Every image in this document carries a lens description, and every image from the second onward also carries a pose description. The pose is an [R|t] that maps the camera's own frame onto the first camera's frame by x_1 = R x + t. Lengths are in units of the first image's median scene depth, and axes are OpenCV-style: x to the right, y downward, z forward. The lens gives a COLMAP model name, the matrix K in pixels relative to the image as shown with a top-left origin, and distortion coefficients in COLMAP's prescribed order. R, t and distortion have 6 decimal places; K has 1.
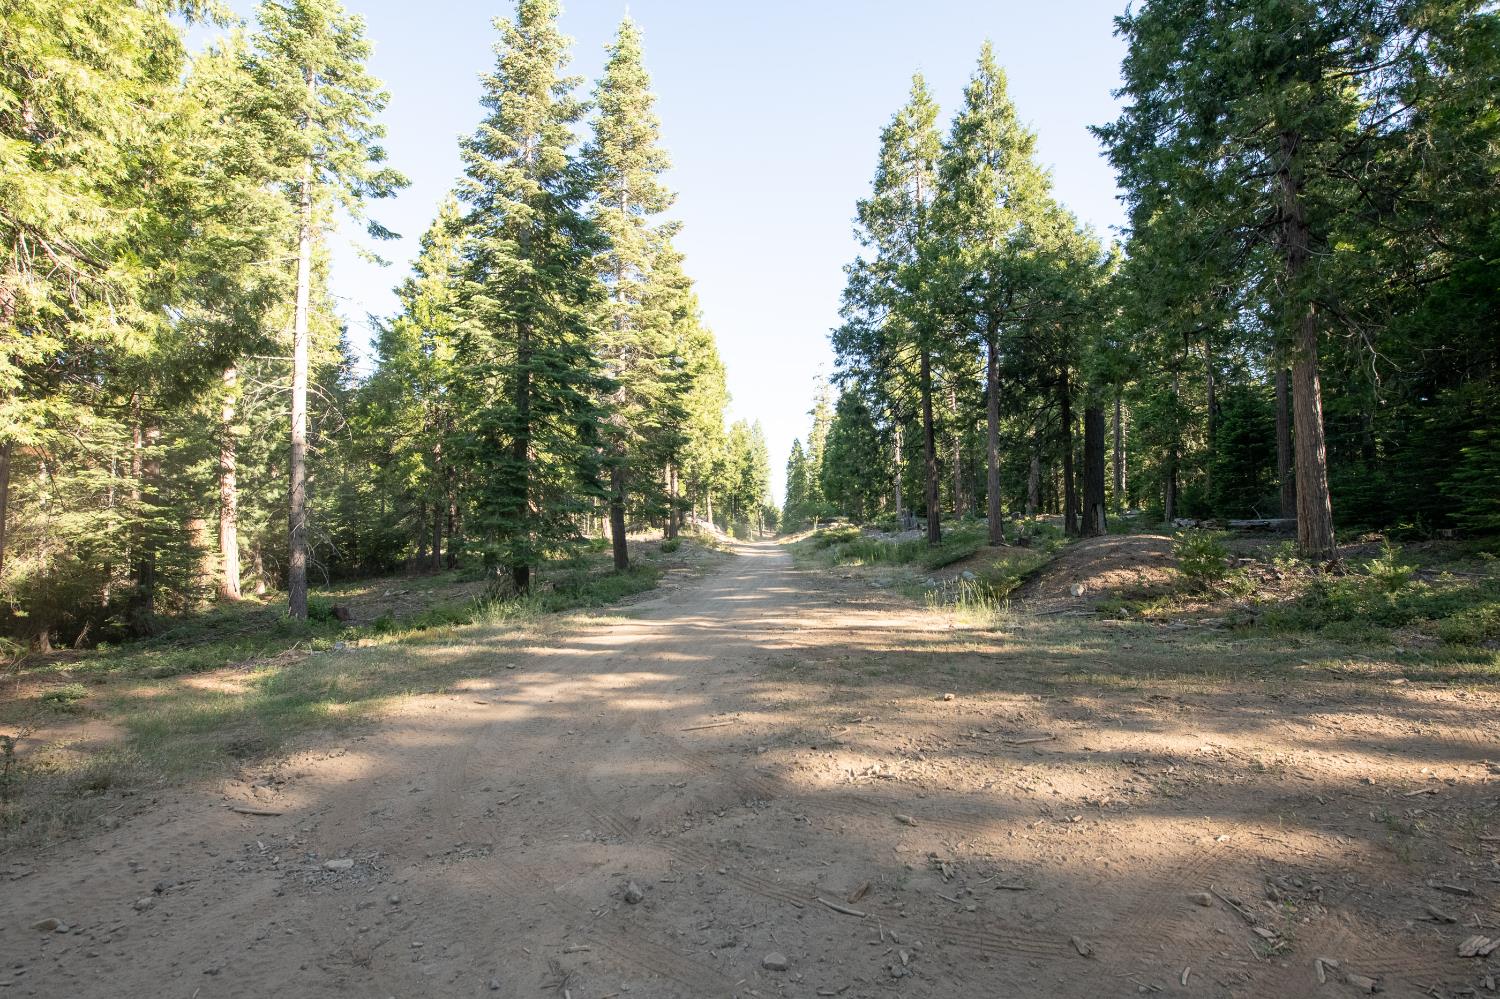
lens RADIAL K [[650.1, 0, 740.3], [0, 650.1, 485.3], [0, 0, 1]] dist [-0.000177, -0.005038]
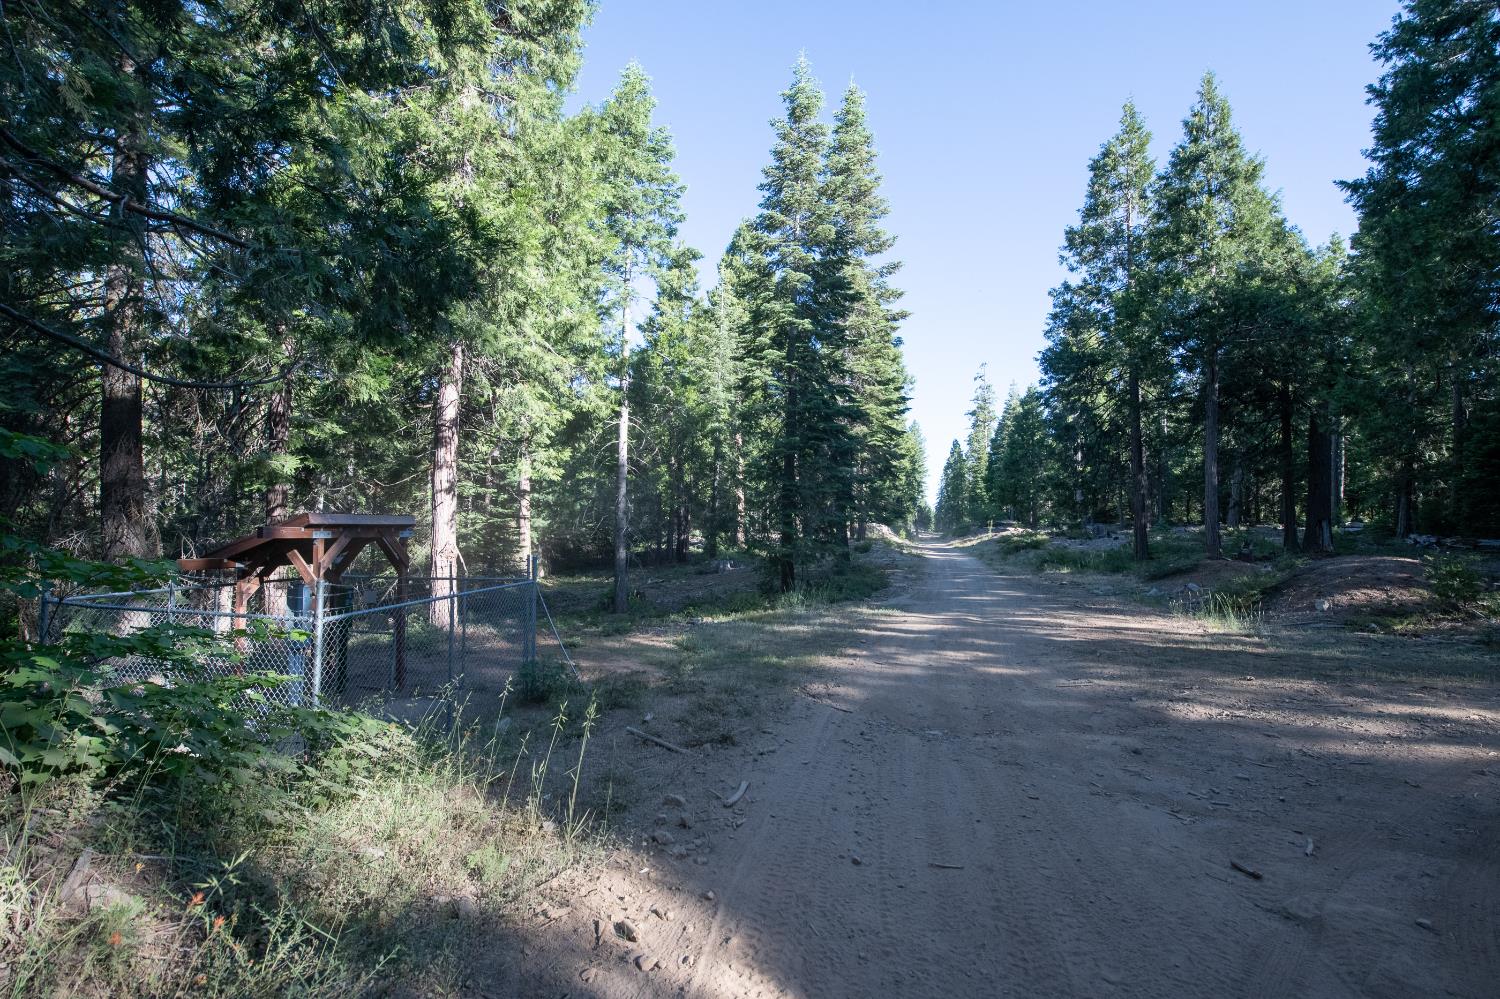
lens RADIAL K [[650.1, 0, 740.3], [0, 650.1, 485.3], [0, 0, 1]] dist [-0.000177, -0.005038]
pose [[0.979406, 0.010283, -0.201641, -0.135670], [-0.008993, 0.999933, 0.007310, -0.025288], [0.201702, -0.005346, 0.979432, -0.166111]]
